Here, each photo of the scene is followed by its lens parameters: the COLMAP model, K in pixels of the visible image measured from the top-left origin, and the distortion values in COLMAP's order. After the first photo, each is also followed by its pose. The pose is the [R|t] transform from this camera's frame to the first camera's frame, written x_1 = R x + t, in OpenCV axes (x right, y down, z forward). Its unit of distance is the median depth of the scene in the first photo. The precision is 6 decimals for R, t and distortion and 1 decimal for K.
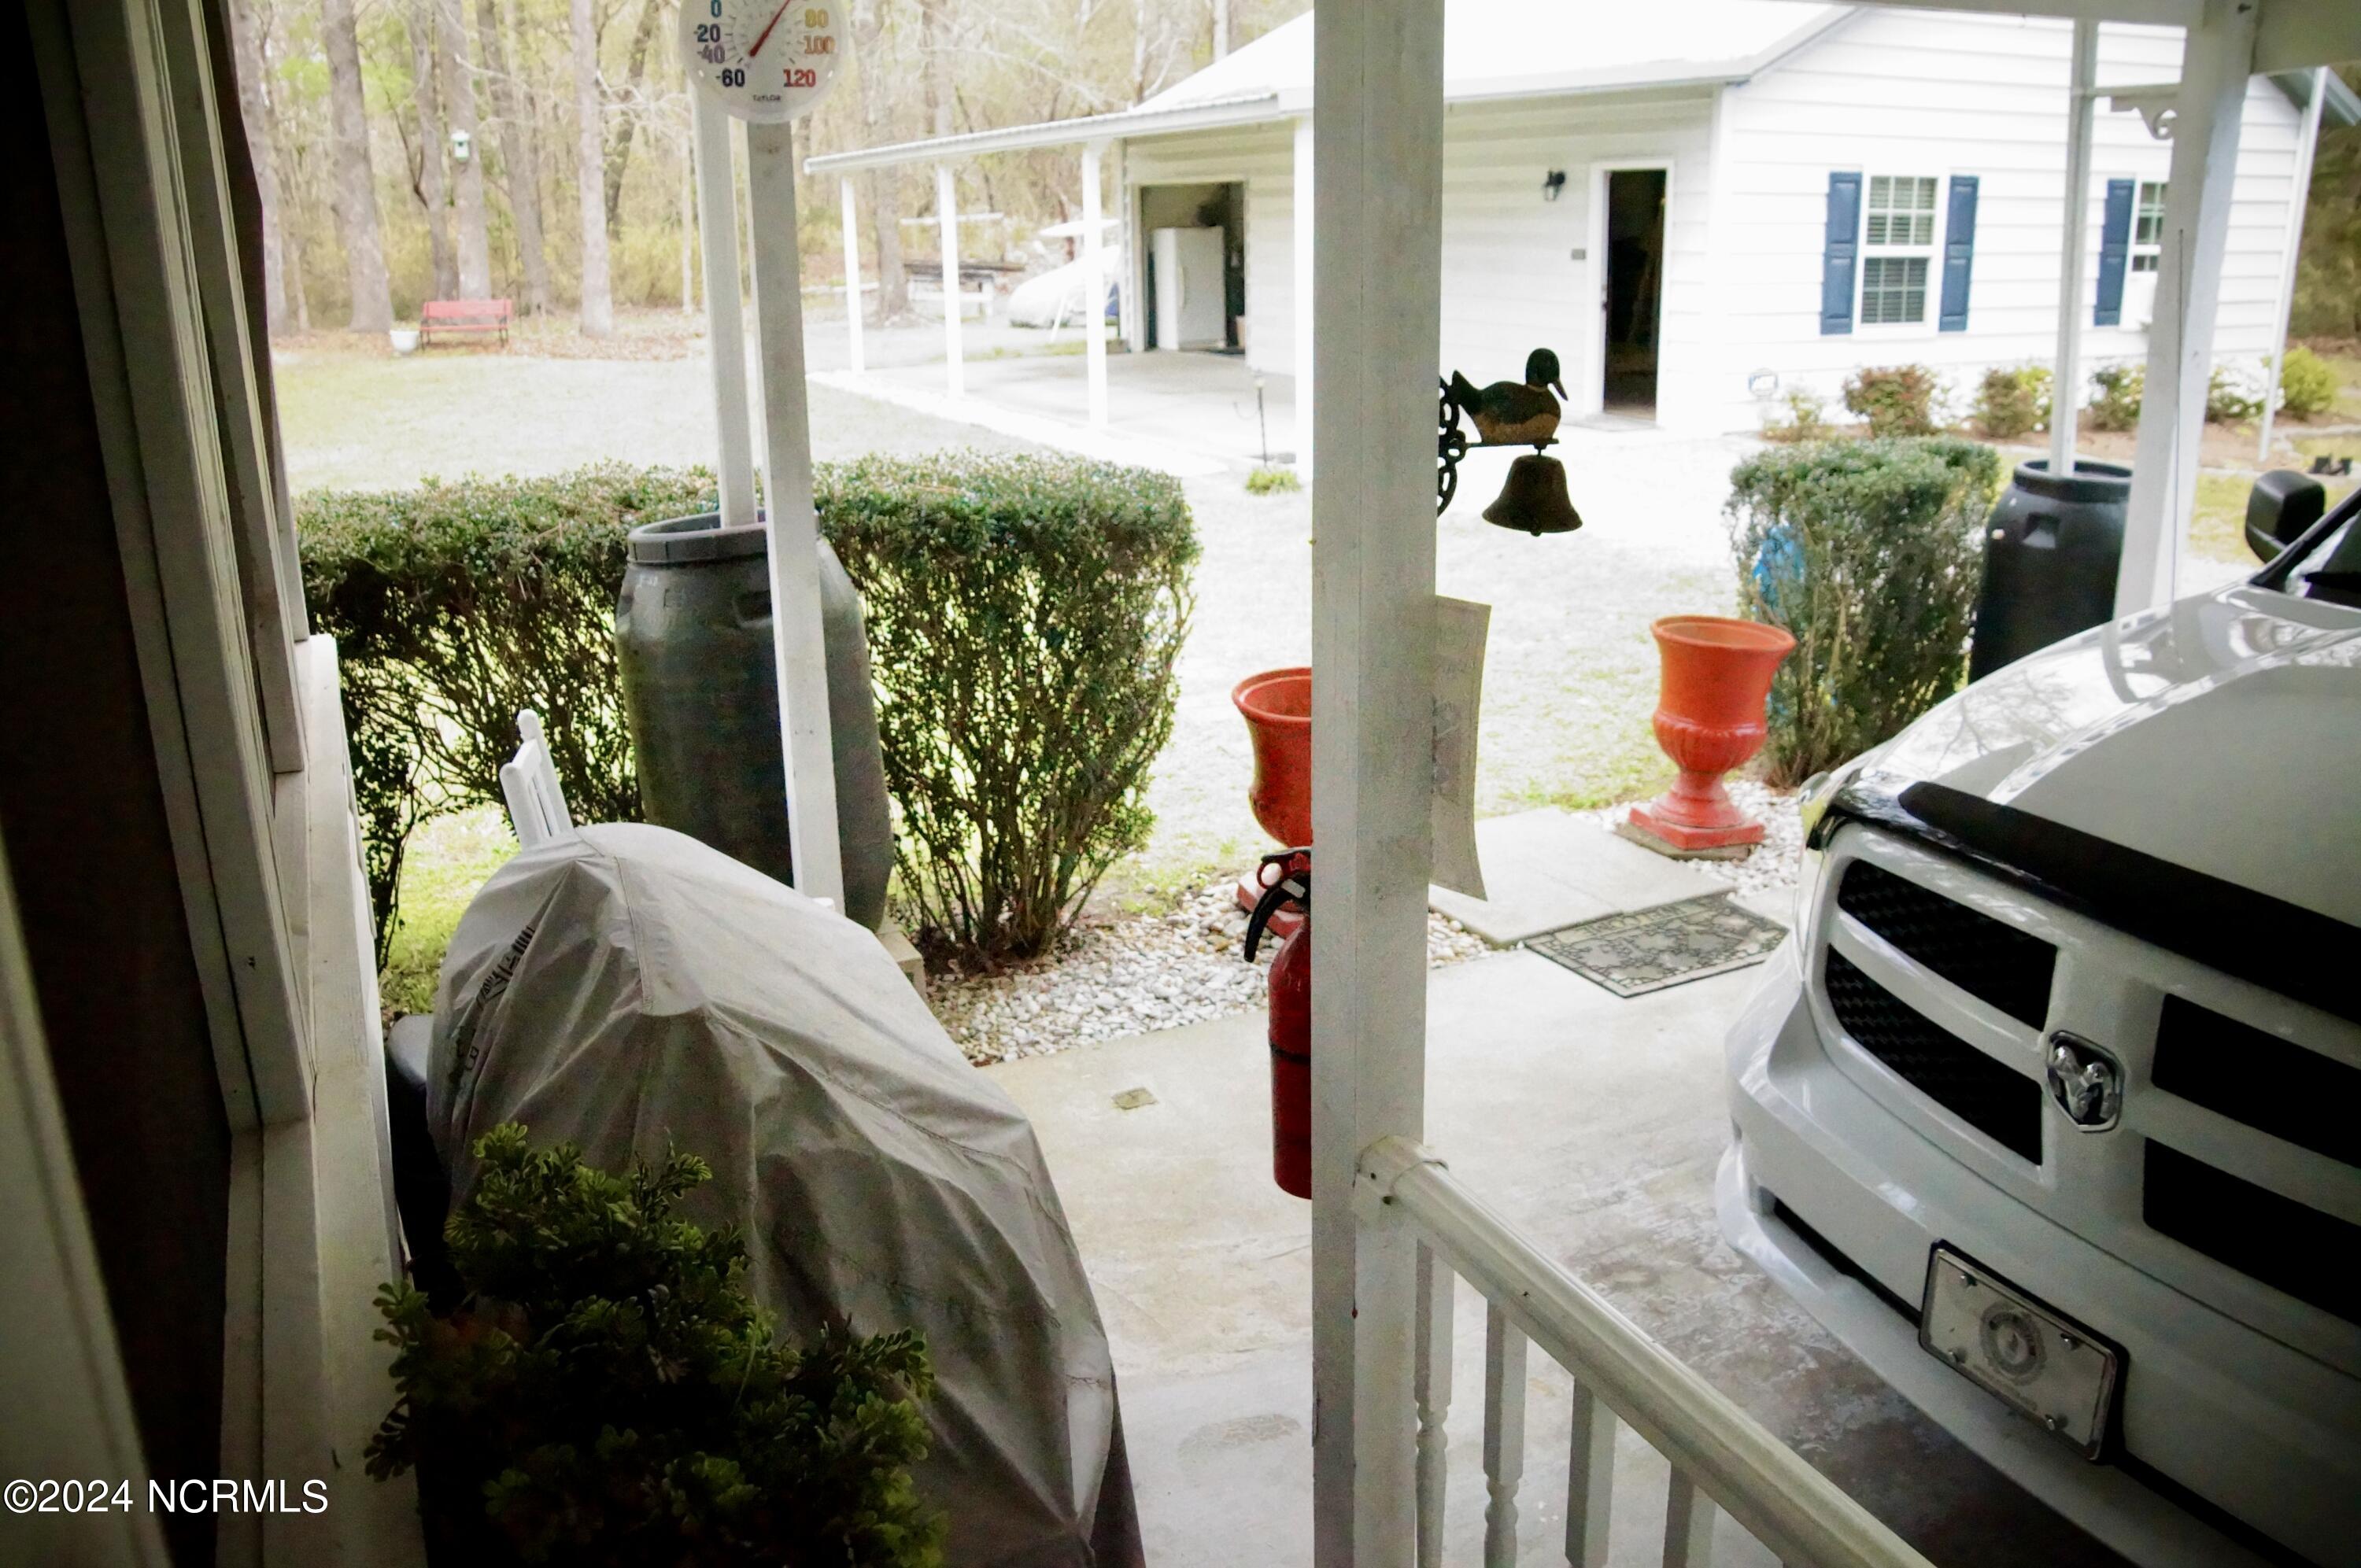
lens RADIAL K [[1879.4, 0, 1185.2], [0, 1879.4, 793.7], [0, 0, 1]] dist [-0.163335, 0.128322]
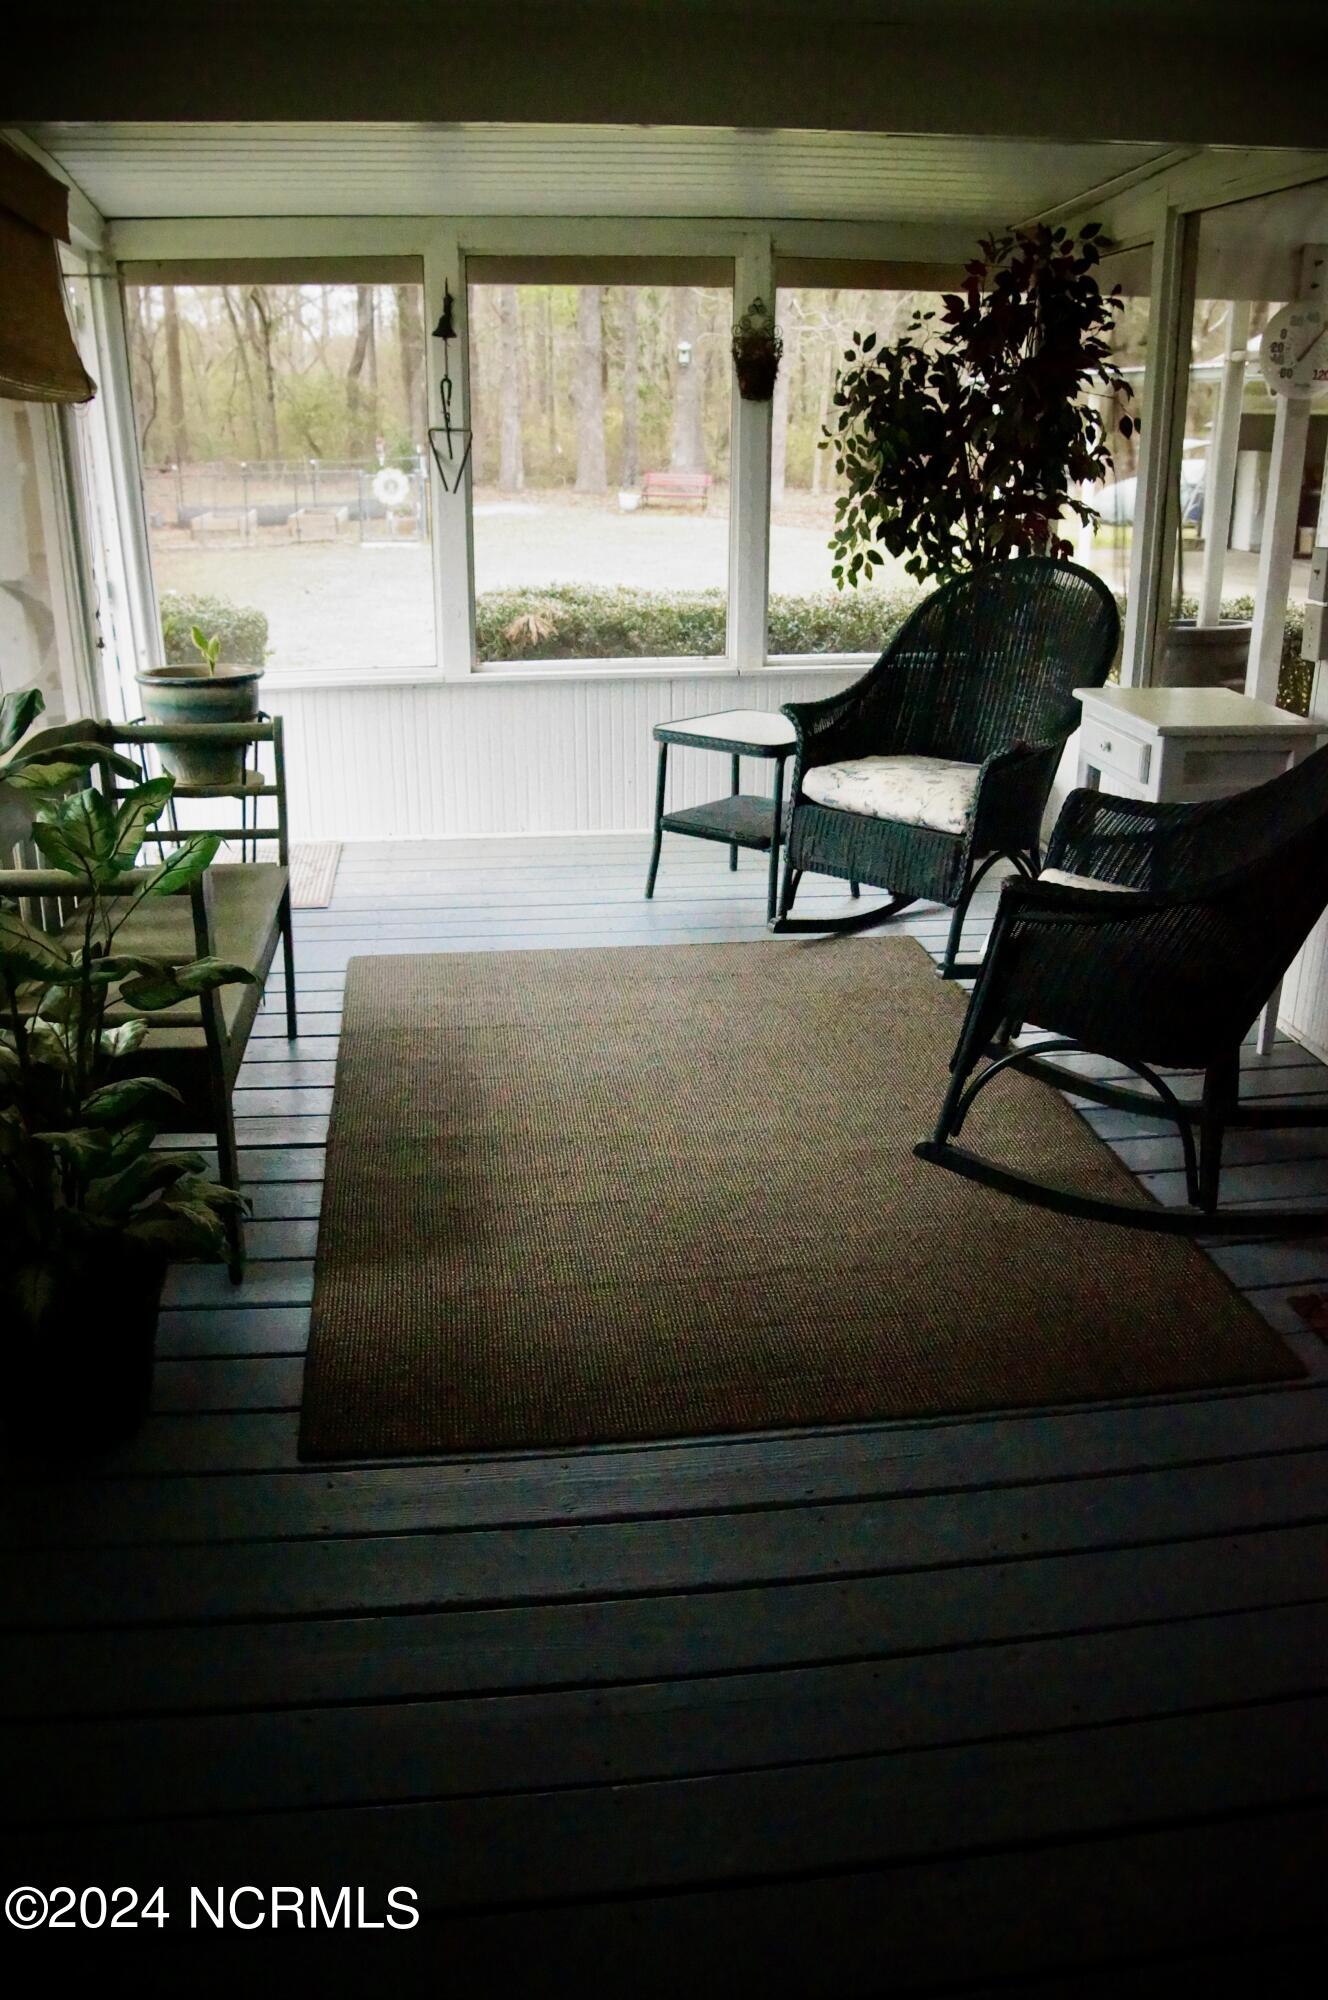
lens RADIAL K [[1592.3, 0, 664.0], [0, 1592.3, 1000.0], [0, 0, 1]] dist [-0.163335, 0.128322]
pose [[0.951538, 0.126454, -0.280329, -0.062306], [-0.111593, 0.991396, 0.068422, 0.037705], [0.286569, -0.033824, 0.957462, -0.120670]]
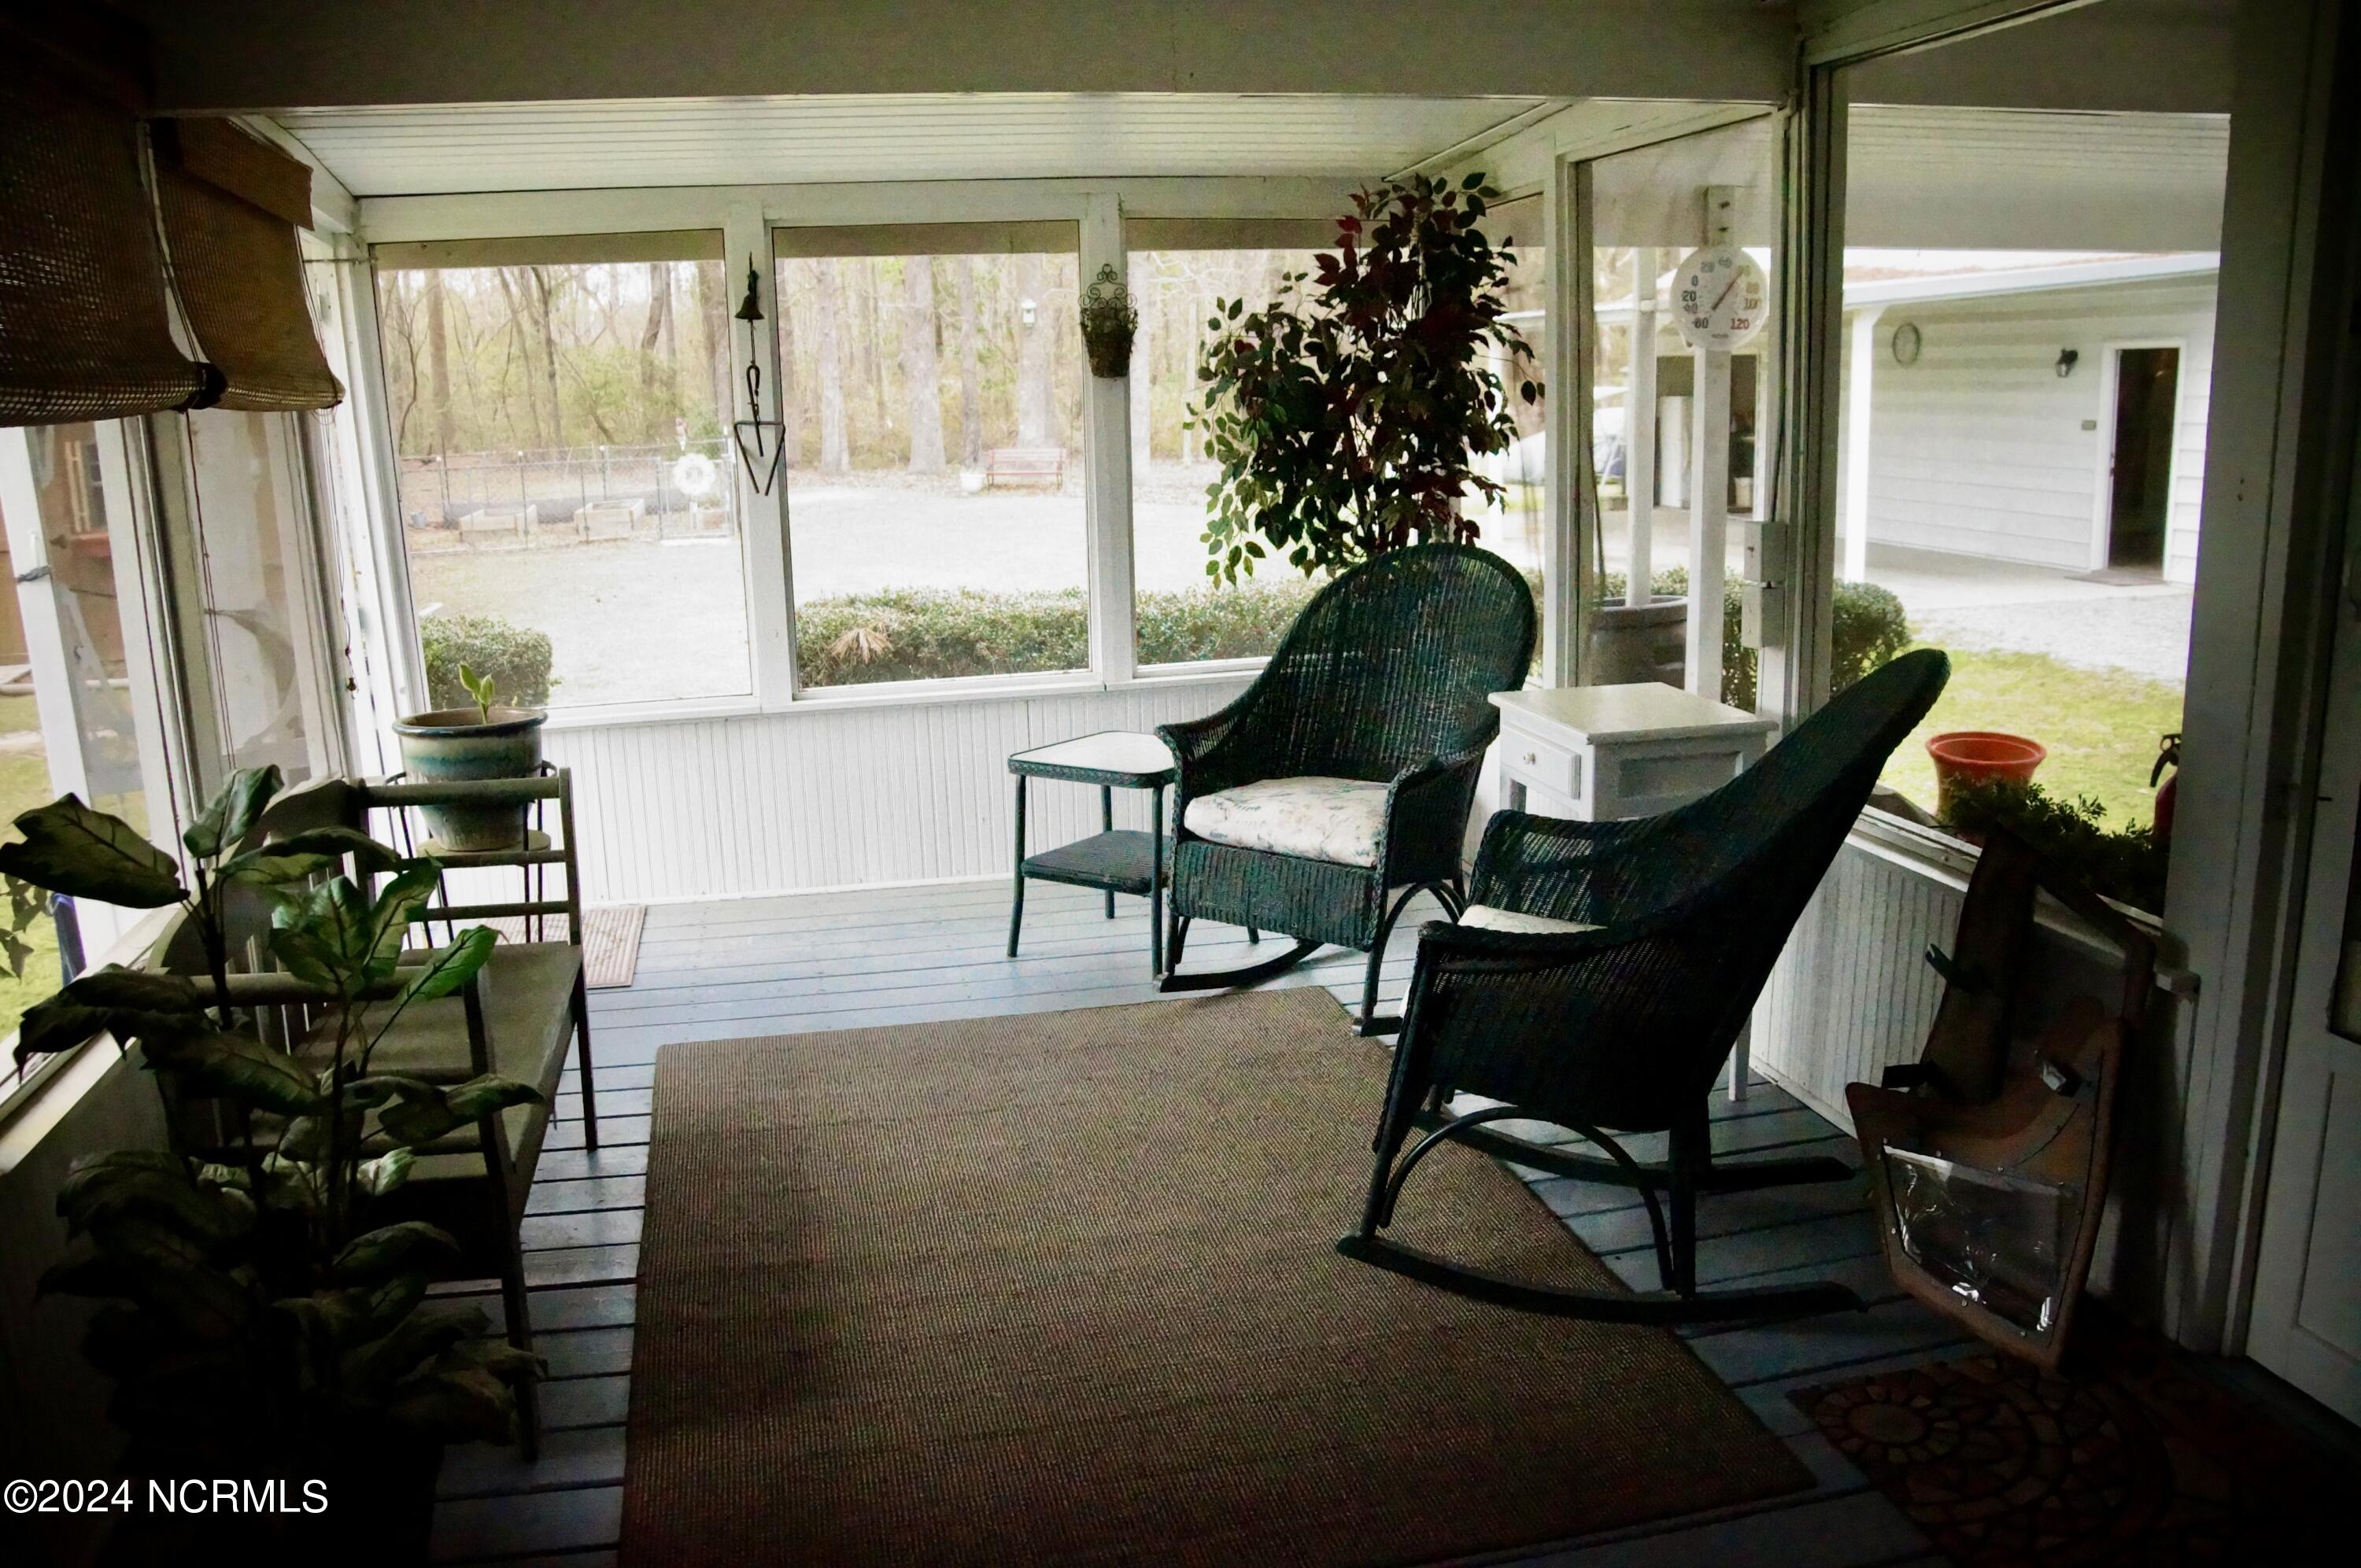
lens RADIAL K [[1879.4, 0, 1185.2], [0, 1879.4, 793.7], [0, 0, 1]] dist [-0.163335, 0.128322]
pose [[0.975808, 0.042074, -0.214543, -0.060785], [-0.059379, 0.995425, -0.074860, 0.032824], [0.210411, 0.085788, 0.973842, -0.123057]]
